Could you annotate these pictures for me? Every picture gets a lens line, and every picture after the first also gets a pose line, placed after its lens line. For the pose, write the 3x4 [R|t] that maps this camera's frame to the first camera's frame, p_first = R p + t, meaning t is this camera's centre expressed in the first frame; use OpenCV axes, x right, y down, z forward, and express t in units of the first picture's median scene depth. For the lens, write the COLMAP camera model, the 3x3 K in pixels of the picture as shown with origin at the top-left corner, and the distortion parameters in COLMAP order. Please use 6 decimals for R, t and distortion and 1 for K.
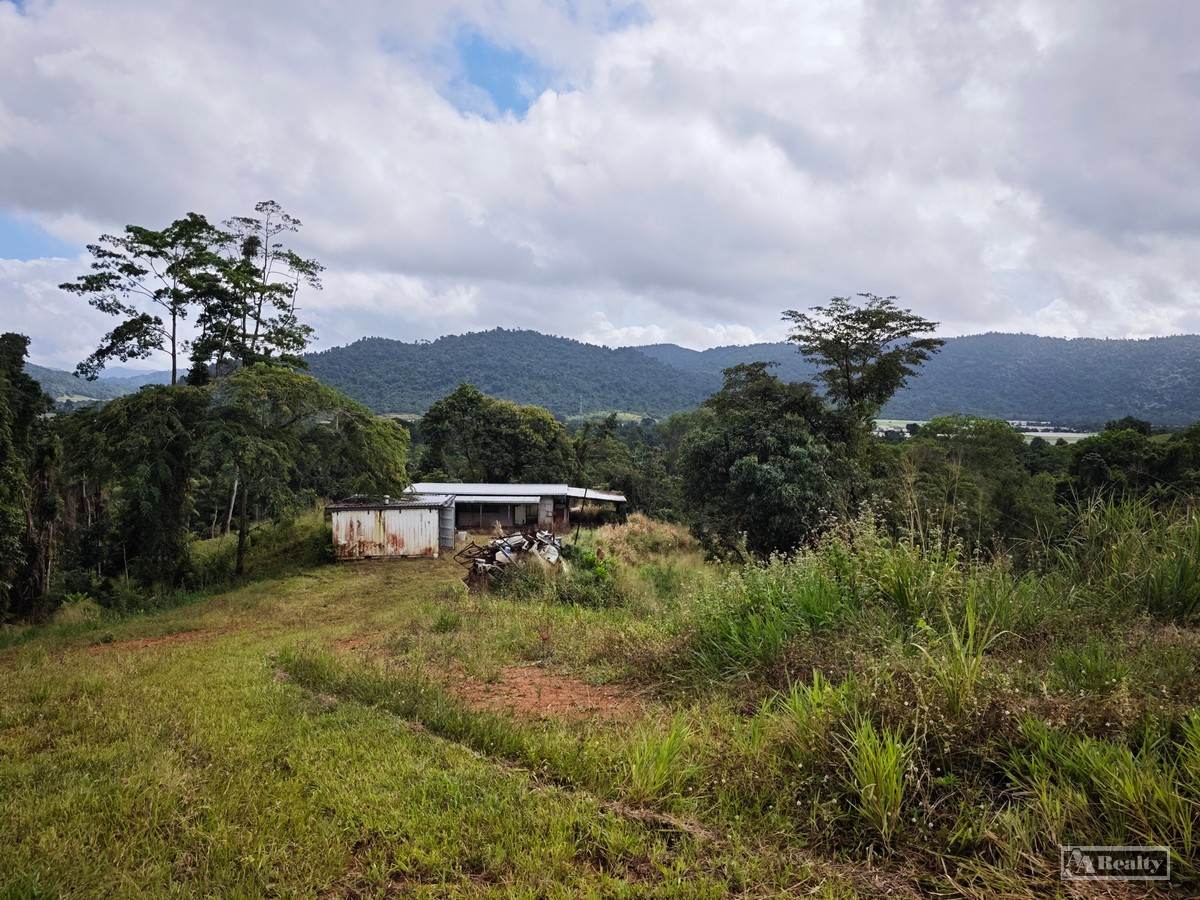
lens RADIAL K [[984.1, 0, 599.6], [0, 984.1, 449.9], [0, 0, 1]] dist [0.006821, 0.000729]
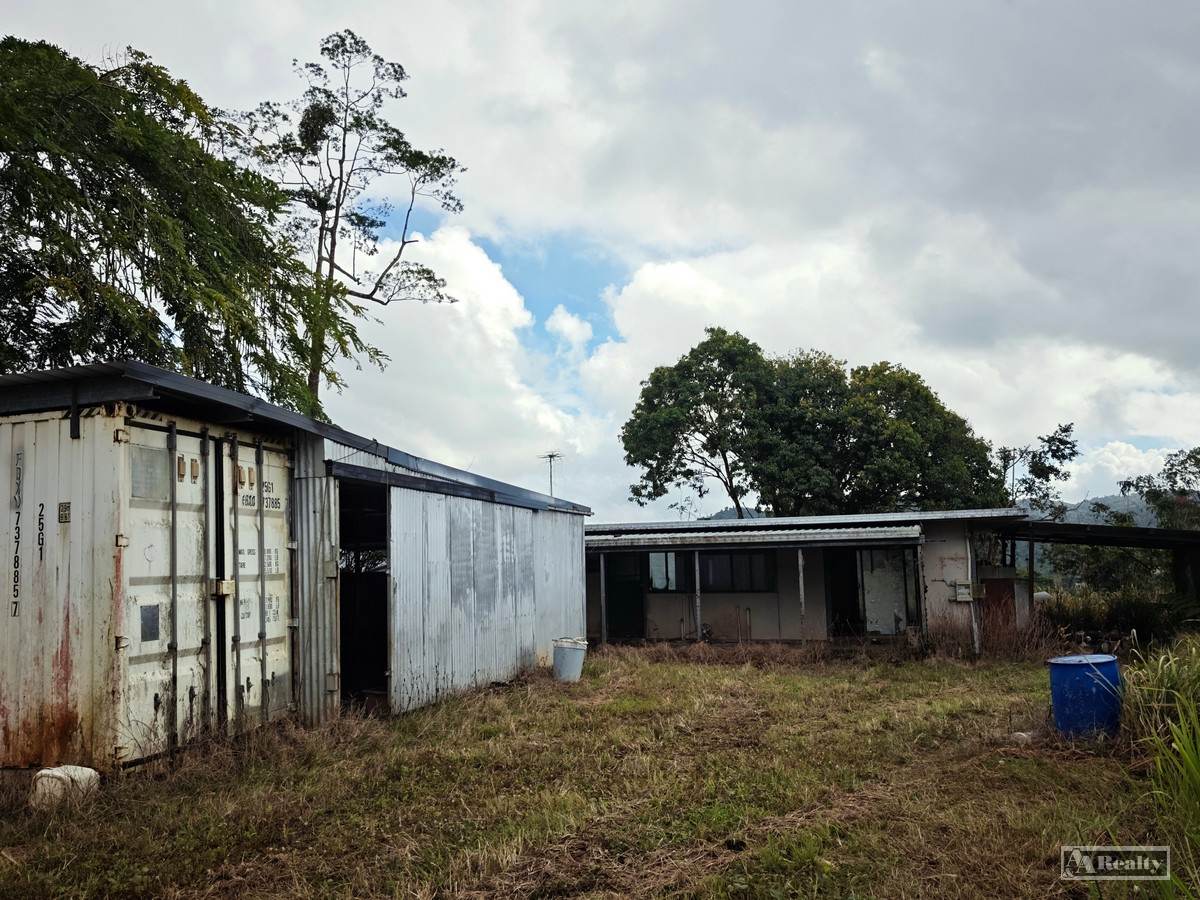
lens RADIAL K [[984.1, 0, 599.6], [0, 984.1, 451.7], [0, 0, 1]] dist [0.006821, 0.000729]
pose [[0.937061, -0.070602, -0.341954, -0.041813], [0.015446, 0.986767, -0.161406, 0.059038], [0.348825, 0.145966, 0.925751, 0.605289]]
